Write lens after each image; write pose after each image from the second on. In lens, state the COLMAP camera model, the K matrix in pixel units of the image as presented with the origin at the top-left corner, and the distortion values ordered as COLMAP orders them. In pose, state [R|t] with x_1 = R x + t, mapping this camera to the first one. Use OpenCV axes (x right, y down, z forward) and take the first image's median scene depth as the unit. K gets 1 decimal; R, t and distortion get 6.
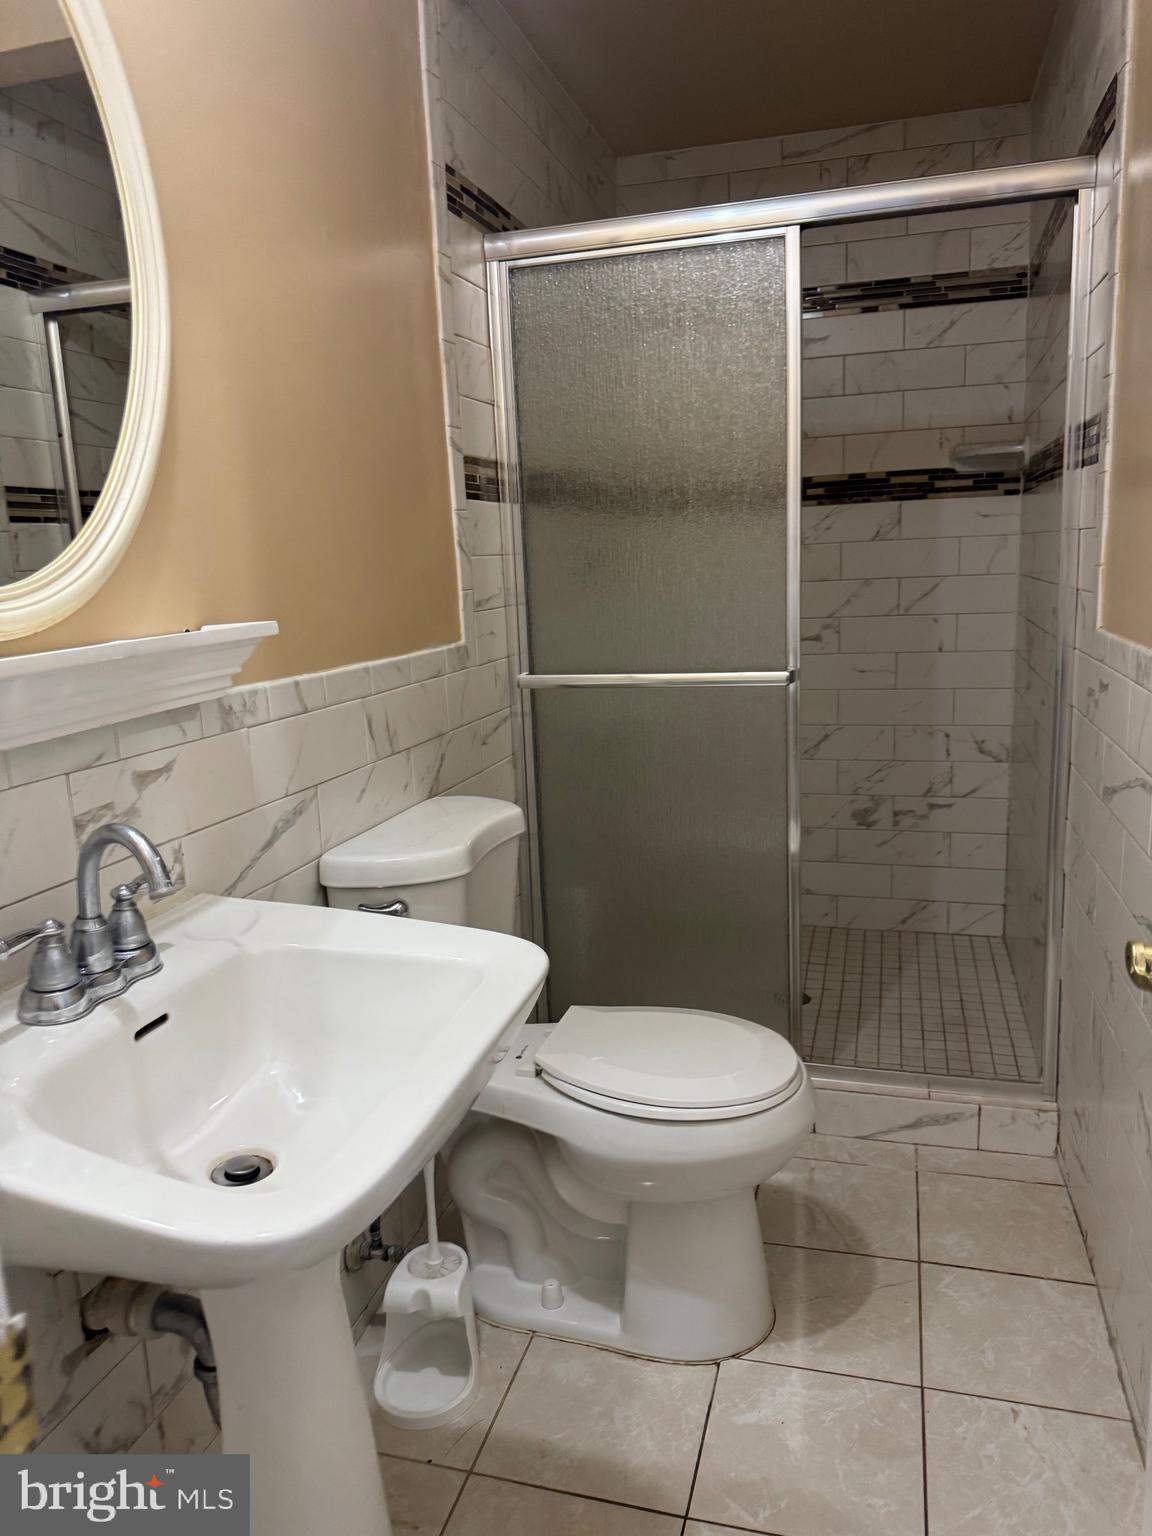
lens RADIAL K [[1091.0, 0, 577.0], [0, 1091.0, 758.6], [0, 0, 1]] dist [0.070309, -0.091308]
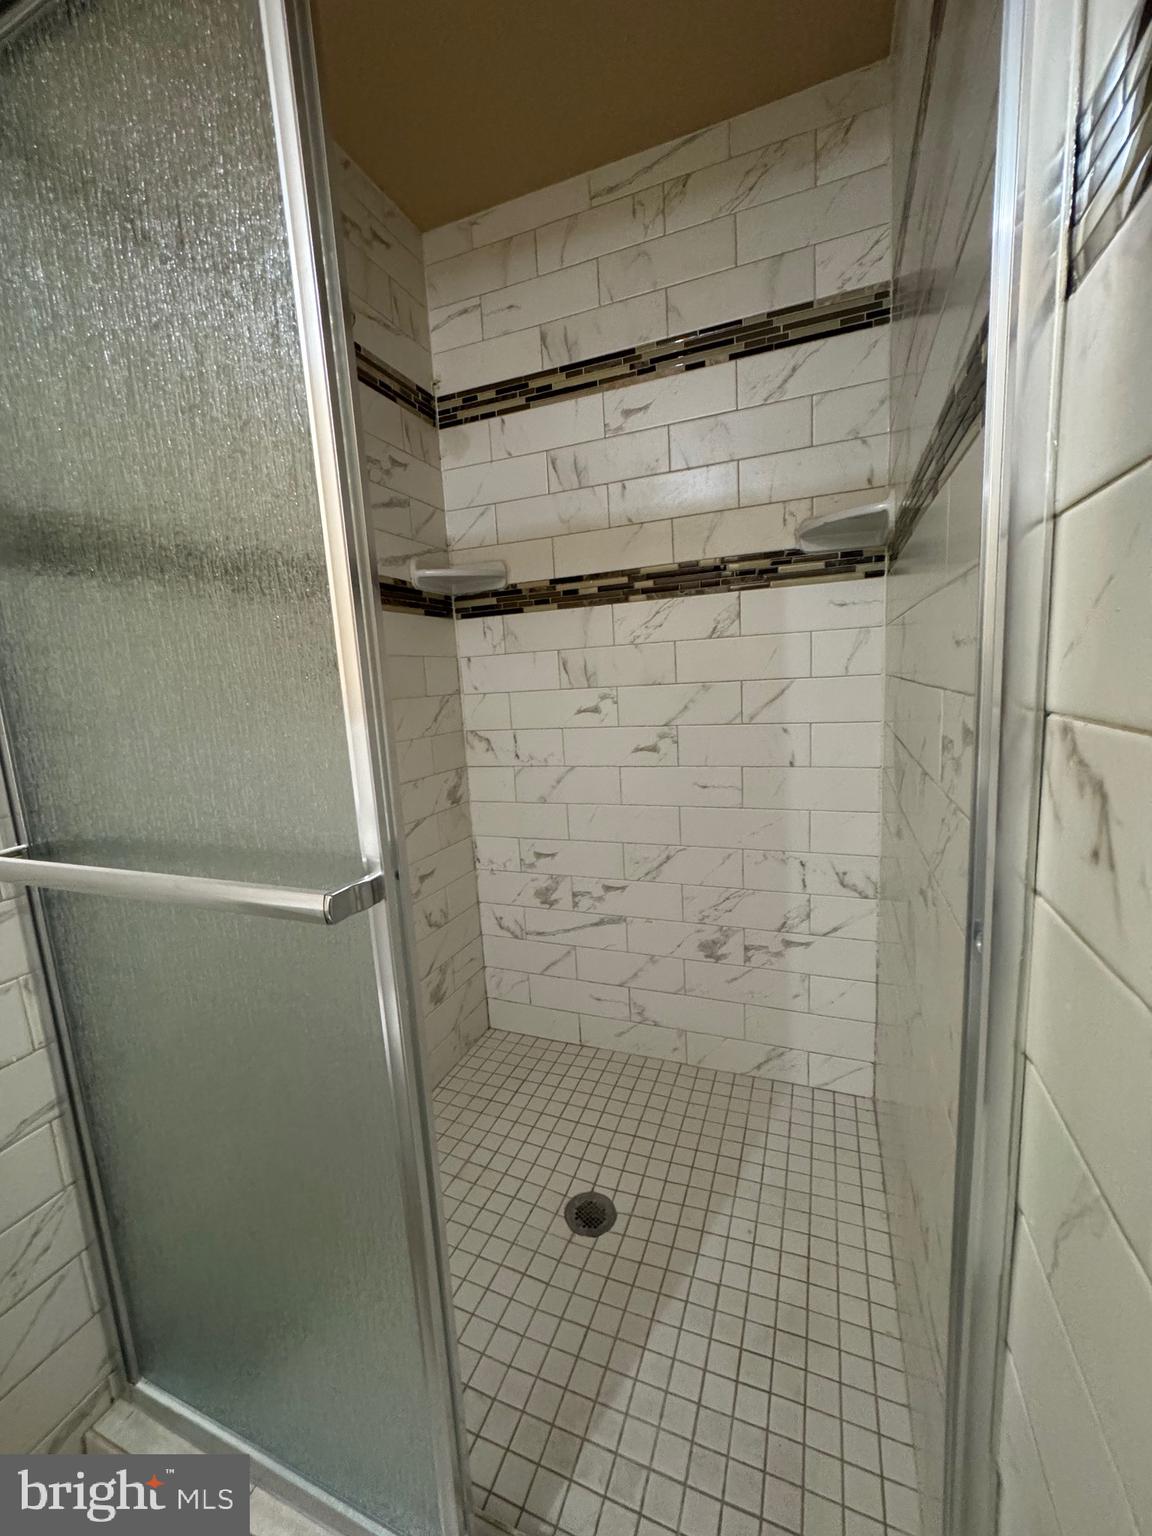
lens RADIAL K [[615.5, 0, 578.7], [0, 615.5, 771.0], [0, 0, 1]] dist [0.002711, 0.000178]
pose [[0.994867, -0.004207, -0.101106, 0.230911], [0.002177, 0.999794, -0.020186, -0.091301], [0.101171, 0.019862, 0.994671, 0.548773]]
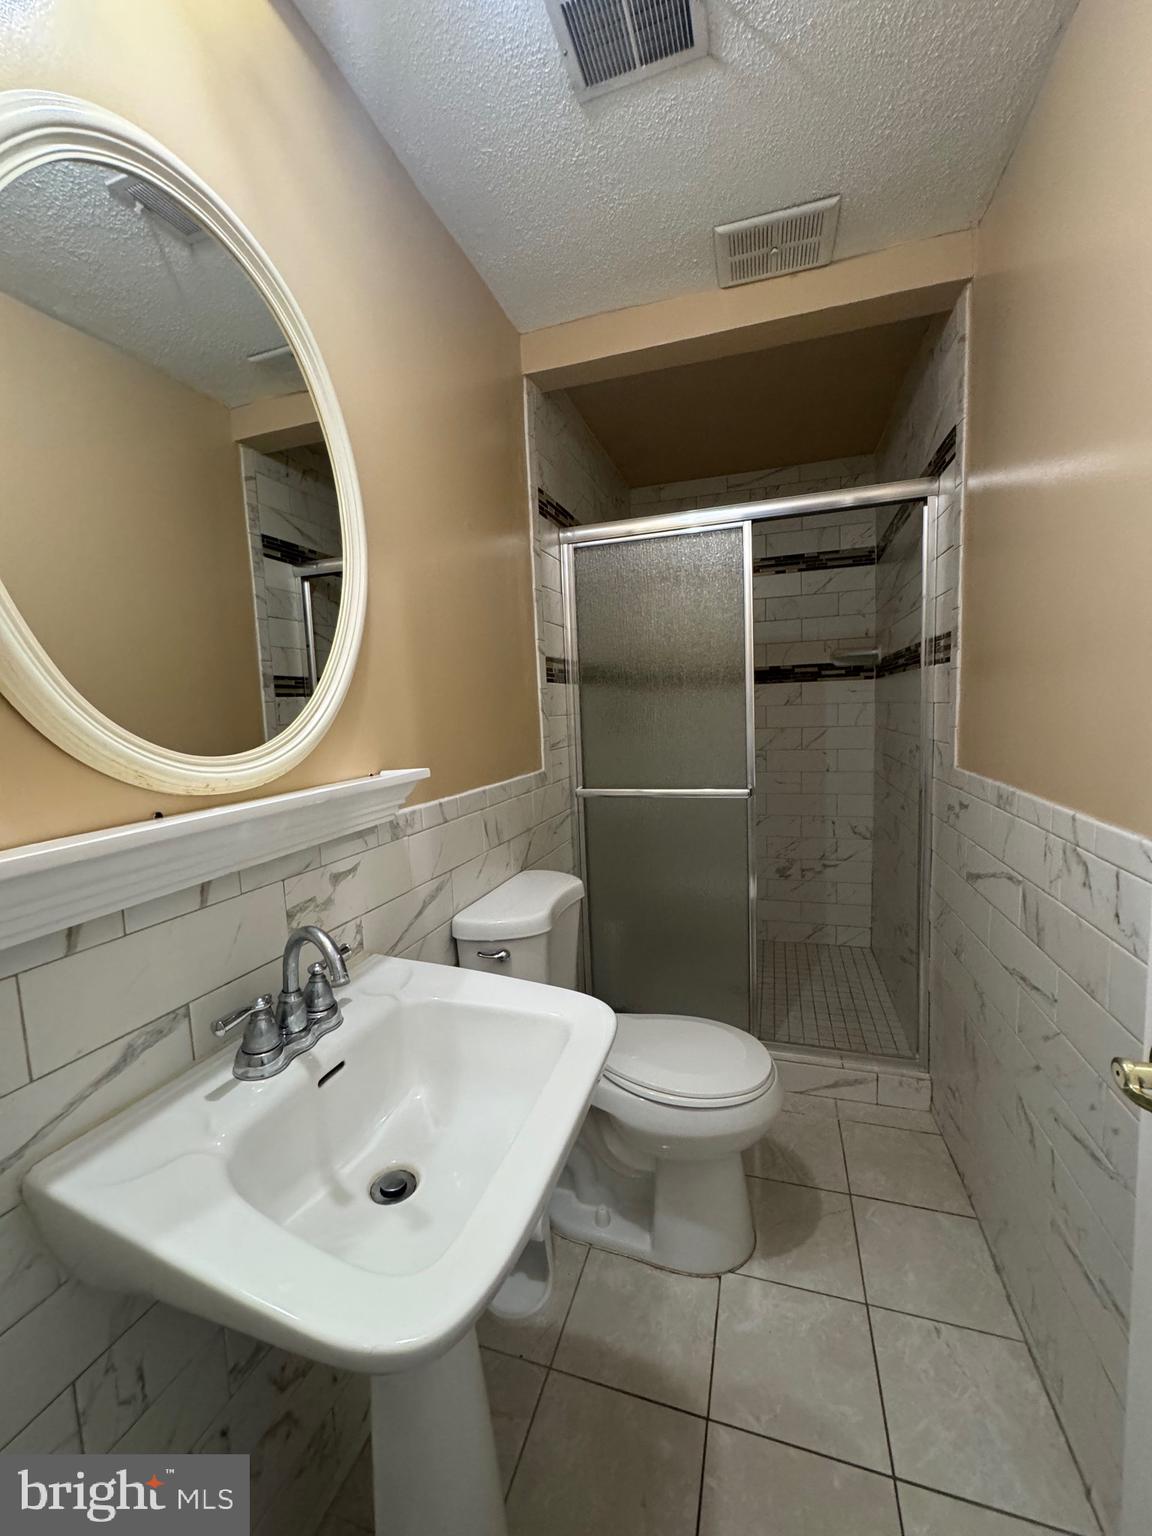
lens RADIAL K [[615.5, 0, 573.3], [0, 615.5, 767.3], [0, 0, 1]] dist [0.002711, 0.000178]
pose [[0.999355, 0.004470, -0.035644, -0.019726], [-0.007510, 0.996301, -0.085599, -0.023536], [0.035129, 0.085811, 0.995692, 0.070686]]
